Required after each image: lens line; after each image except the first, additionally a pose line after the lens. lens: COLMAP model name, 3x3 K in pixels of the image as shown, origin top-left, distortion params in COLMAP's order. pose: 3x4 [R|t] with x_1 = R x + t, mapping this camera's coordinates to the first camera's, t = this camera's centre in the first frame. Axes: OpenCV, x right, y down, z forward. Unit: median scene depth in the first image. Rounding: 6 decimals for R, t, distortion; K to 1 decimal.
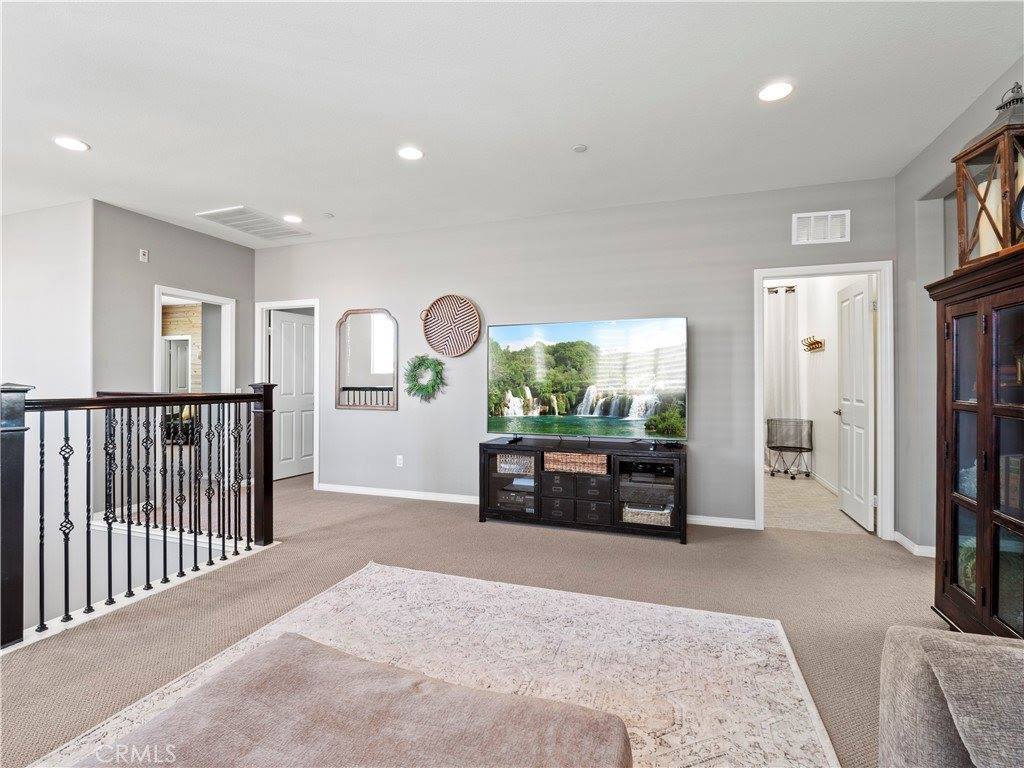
lens RADIAL K [[499.5, 0, 512.1], [0, 499.5, 380.1], [0, 0, 1]] dist [-0.010160, 0.000380]
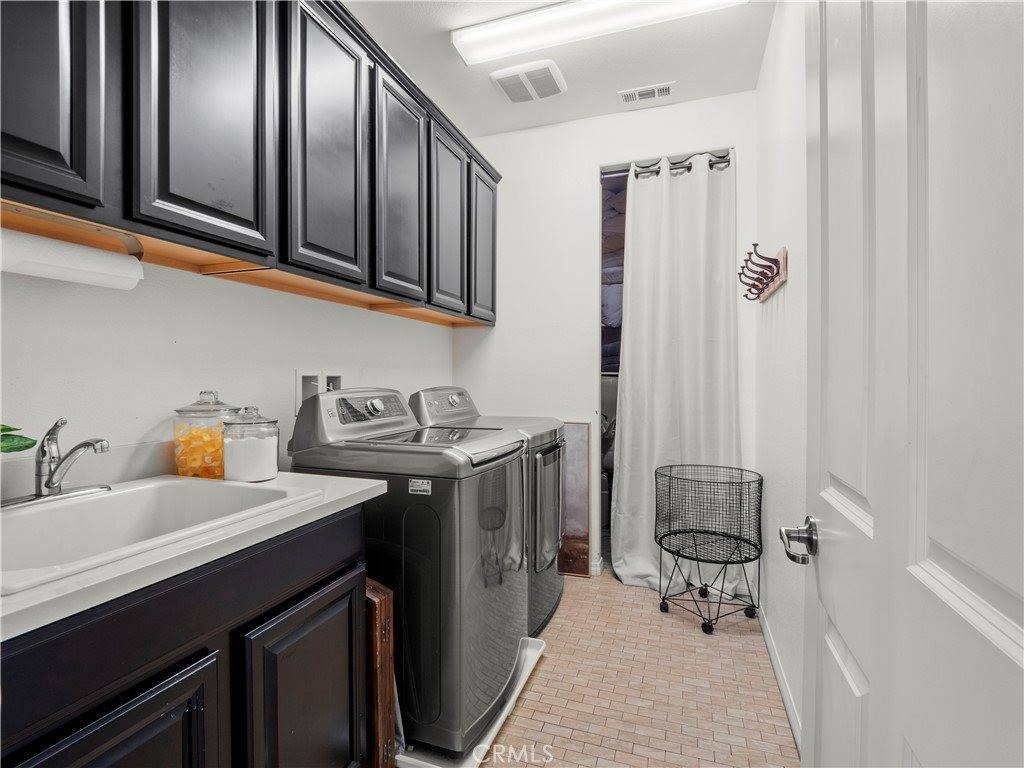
lens RADIAL K [[499.5, 0, 511.1], [0, 499.5, 381.8], [0, 0, 1]] dist [-0.010160, 0.000380]
pose [[0.999804, 0.007985, -0.018097, 0.403379], [-0.007823, 0.999929, 0.009001, 0.003156], [0.018168, -0.008858, 0.999796, 0.592116]]
